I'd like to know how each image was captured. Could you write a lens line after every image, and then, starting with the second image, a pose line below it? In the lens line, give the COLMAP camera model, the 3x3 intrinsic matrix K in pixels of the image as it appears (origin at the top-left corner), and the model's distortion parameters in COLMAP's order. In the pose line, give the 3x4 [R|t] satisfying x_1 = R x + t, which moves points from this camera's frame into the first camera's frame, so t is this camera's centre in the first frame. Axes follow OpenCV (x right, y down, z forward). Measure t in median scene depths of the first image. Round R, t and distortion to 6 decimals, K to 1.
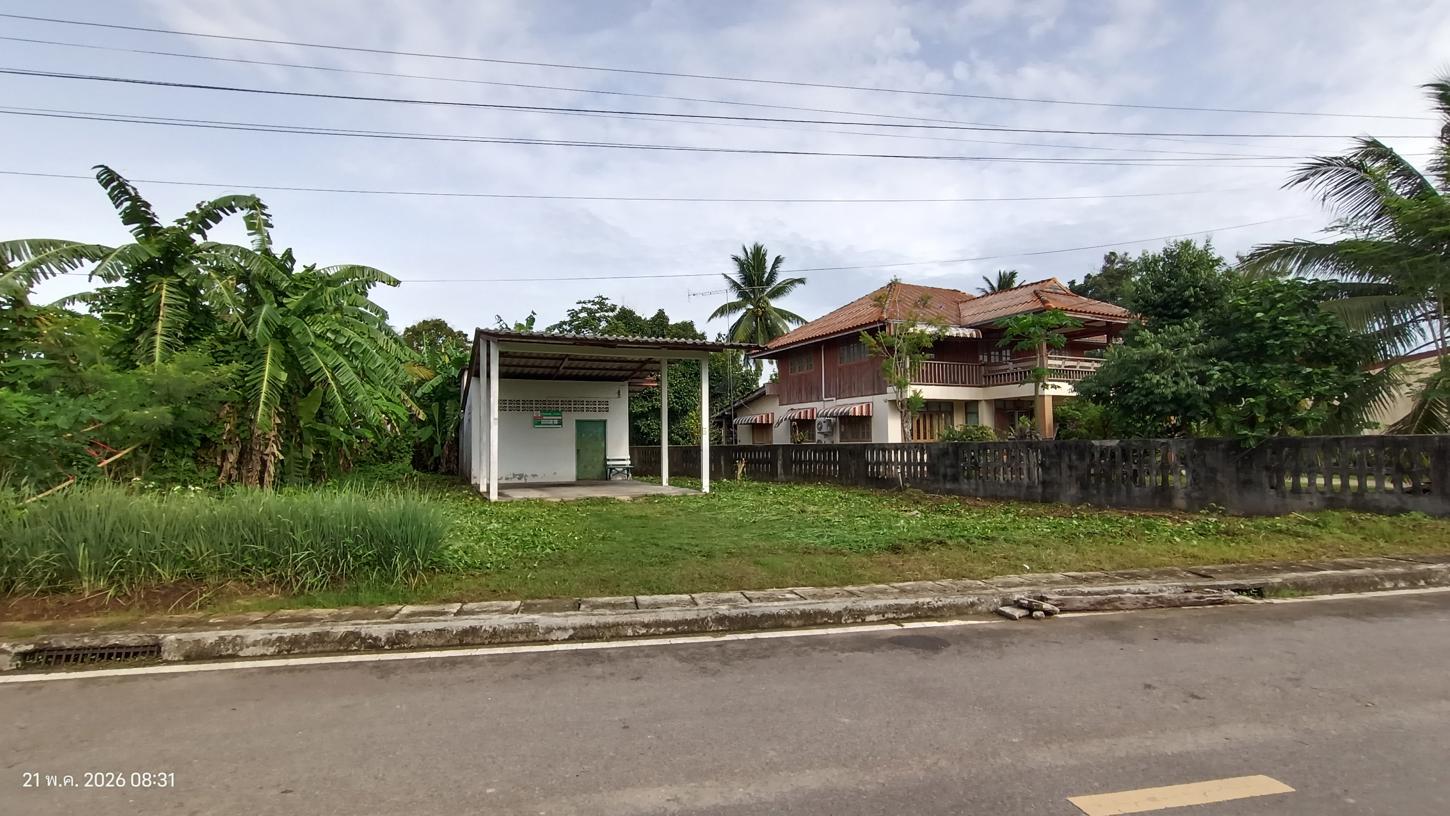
lens RADIAL K [[665.2, 0, 712.9], [0, 665.2, 416.3], [0, 0, 1]] dist [-0.033866, 0.018931]
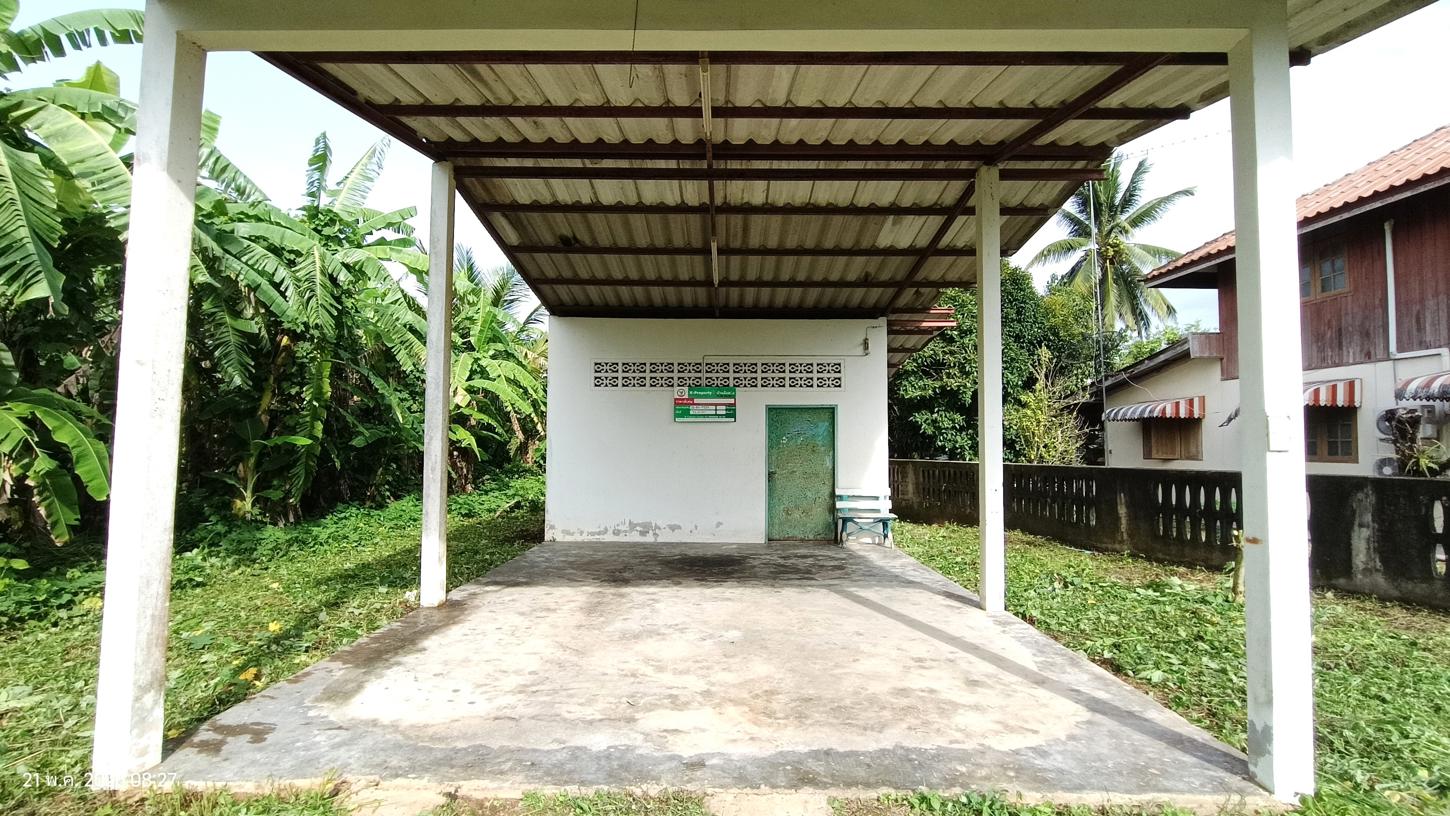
lens RADIAL K [[713.6, 0, 725.0], [0, 713.6, 408.0], [0, 0, 1]] dist [-0.039174, -0.000157]
pose [[0.927448, 0.000467, -0.373951, -0.051328], [-0.004502, 0.999941, -0.009918, 0.011158], [0.373924, 0.010882, 0.927395, 0.533394]]
